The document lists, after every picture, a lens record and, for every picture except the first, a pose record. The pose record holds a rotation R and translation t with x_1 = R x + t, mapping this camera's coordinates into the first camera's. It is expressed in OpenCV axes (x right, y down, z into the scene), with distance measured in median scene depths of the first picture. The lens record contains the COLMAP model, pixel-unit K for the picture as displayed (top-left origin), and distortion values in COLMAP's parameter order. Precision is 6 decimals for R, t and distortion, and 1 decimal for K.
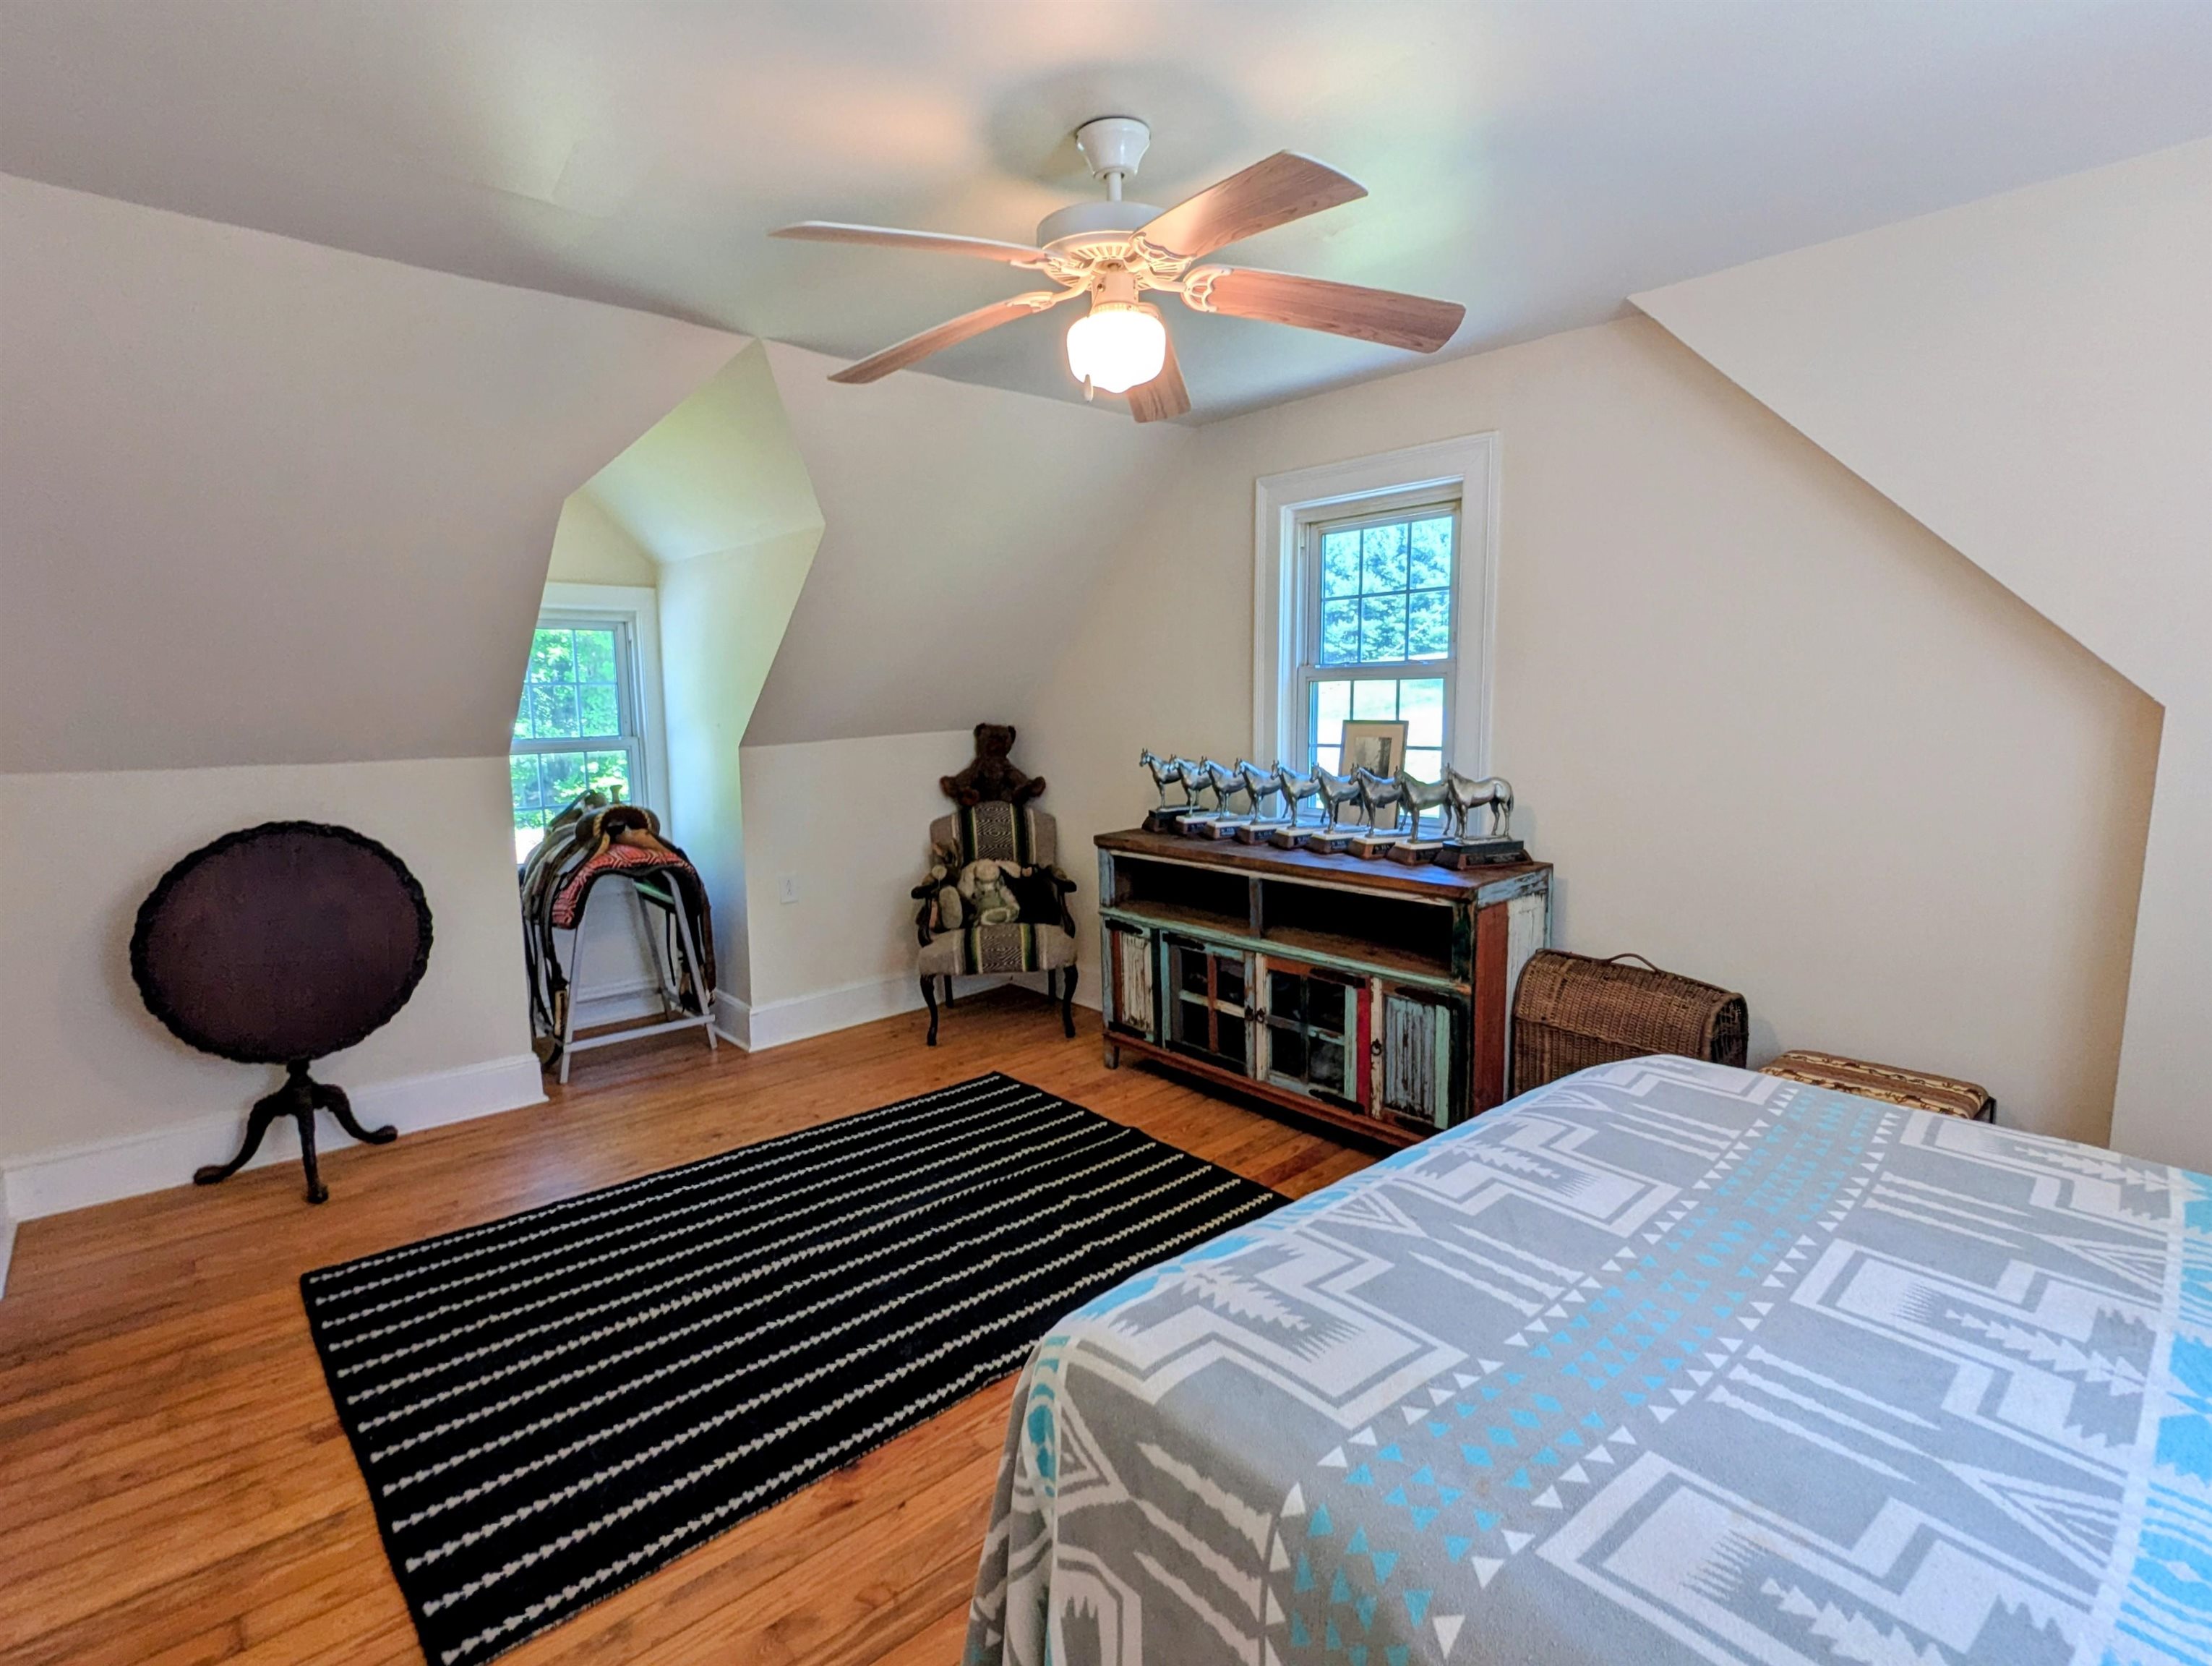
lens RADIAL K [[1058.0, 0, 1104.0], [0, 1058.0, 830.2], [0, 0, 1]] dist [0.006168, 0.002033]
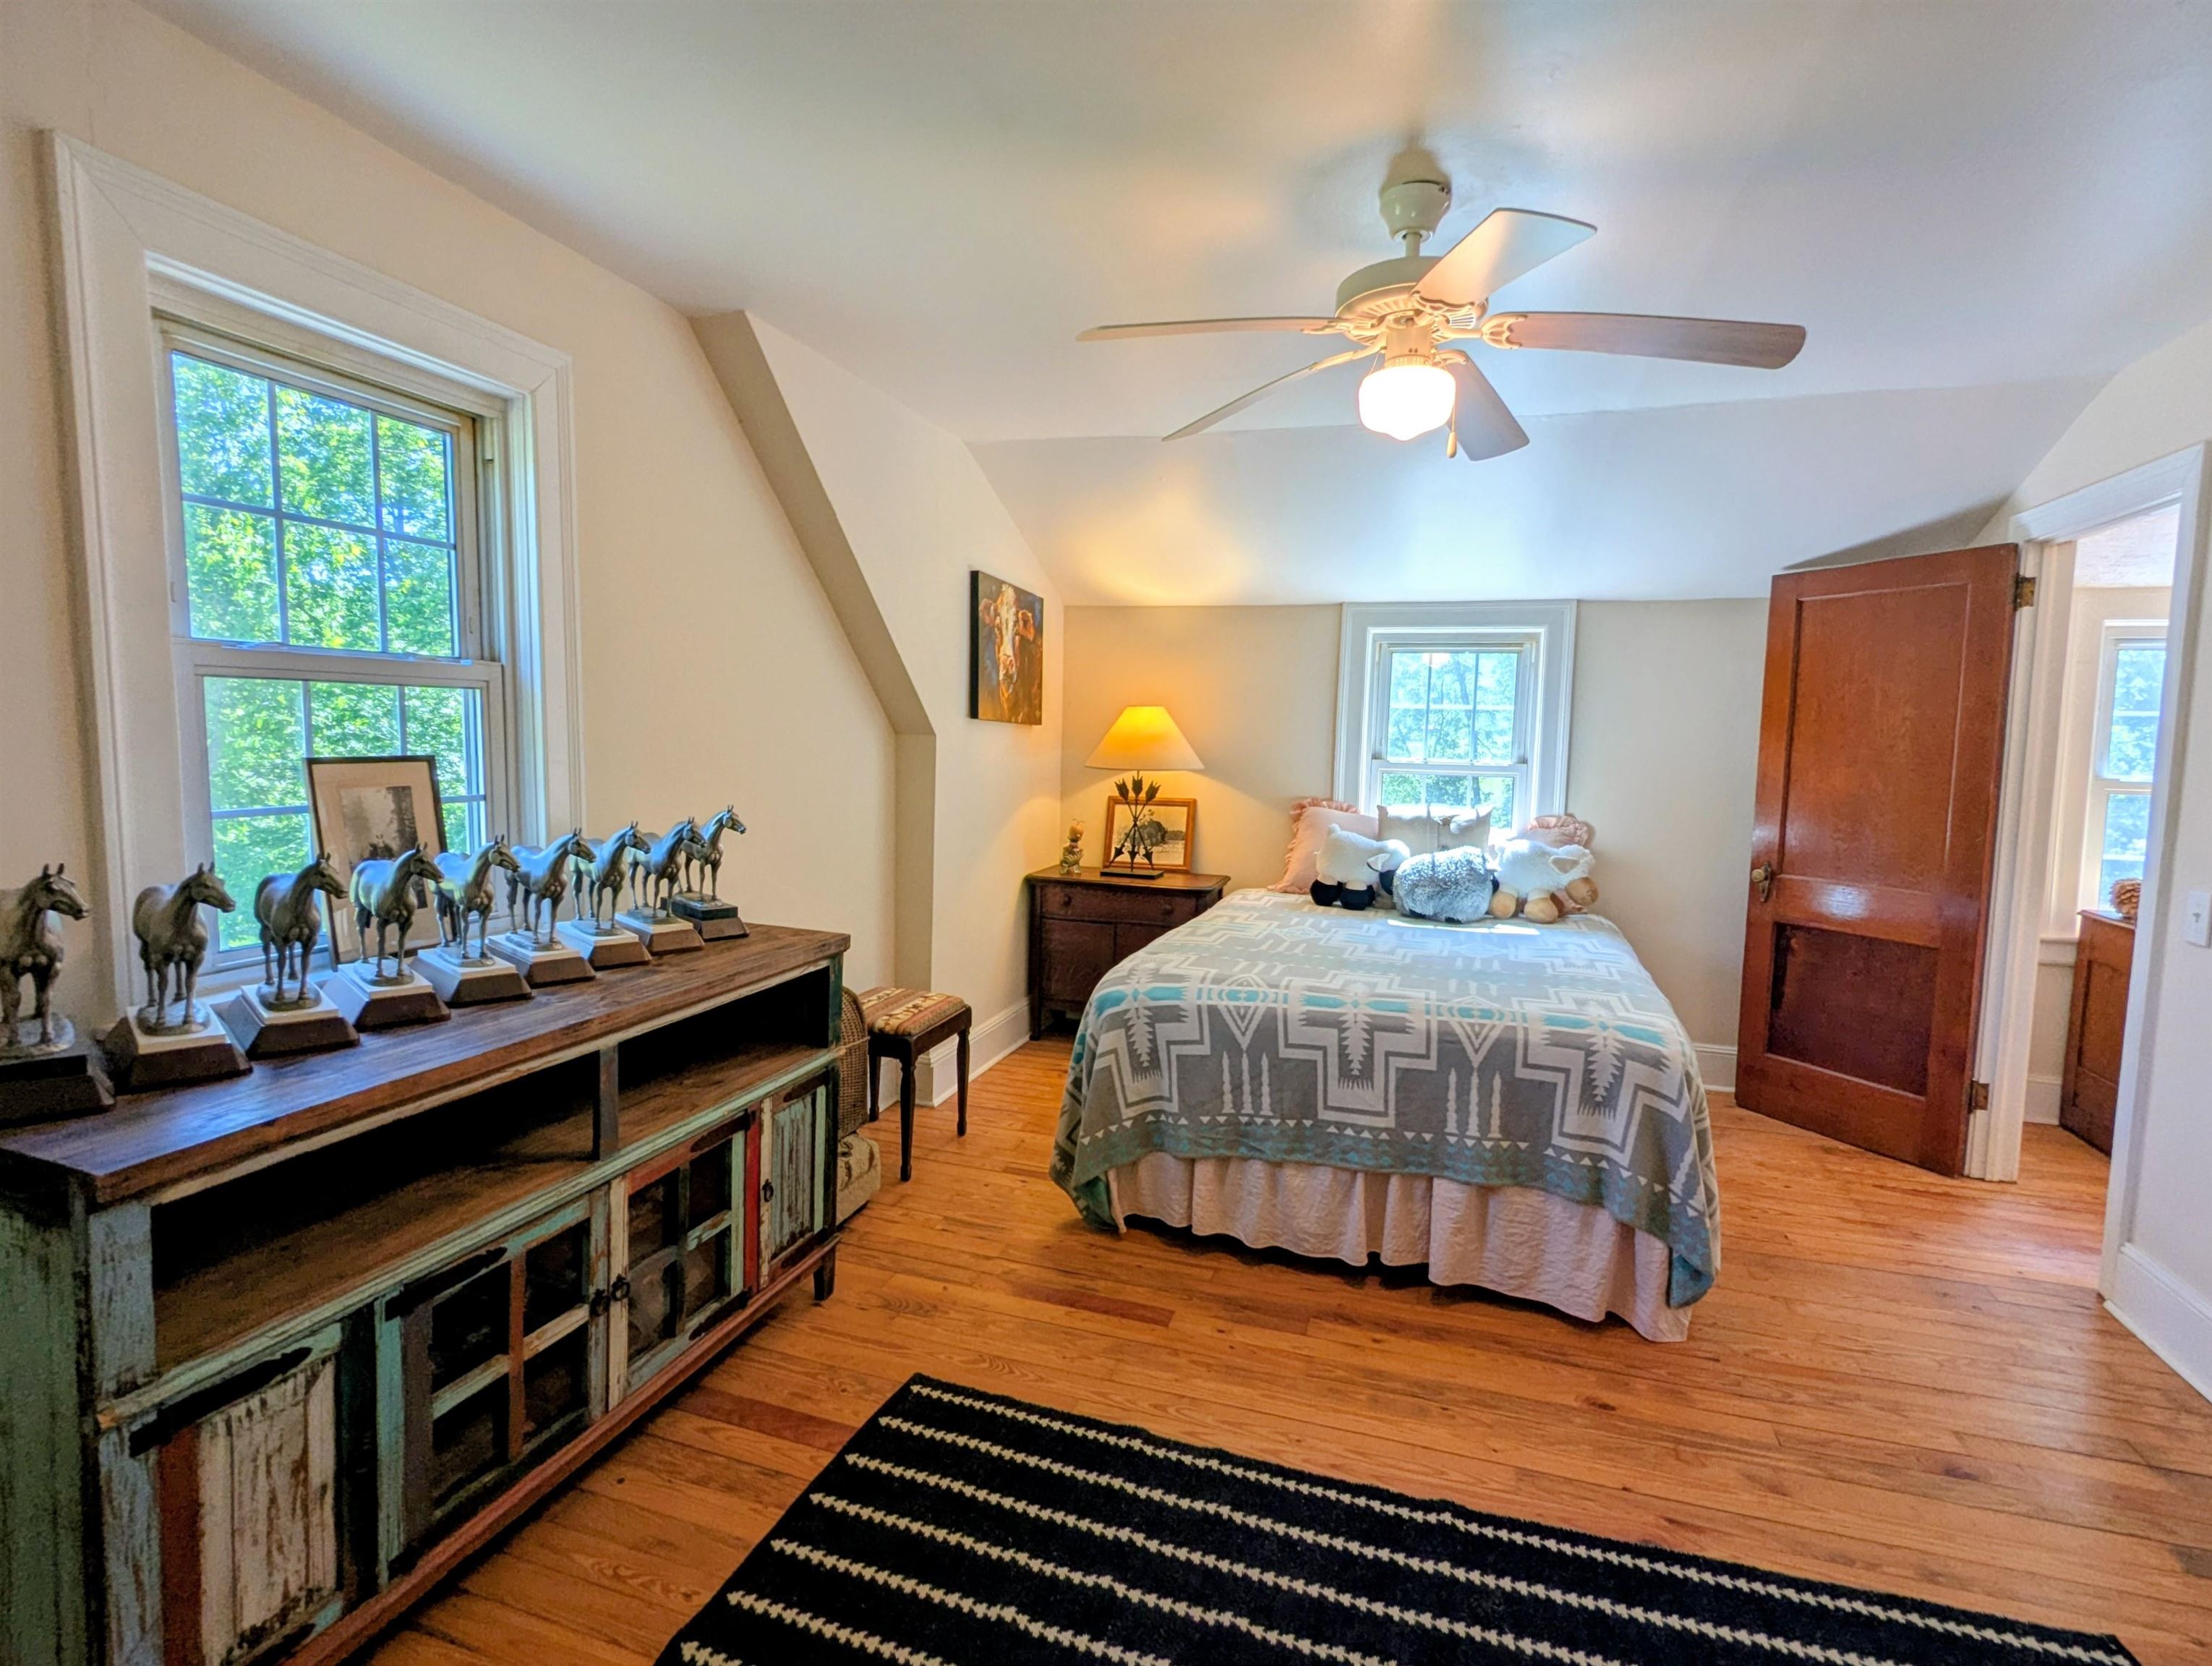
lens RADIAL K [[1057.8, 0, 1102.0], [0, 1057.8, 824.4], [0, 0, 1]] dist [0.006168, 0.002033]
pose [[-0.479835, -0.077036, 0.873970, -0.440071], [0.094378, 0.985825, 0.138712, -0.117900], [-0.872268, 0.149042, -0.465763, 0.993871]]
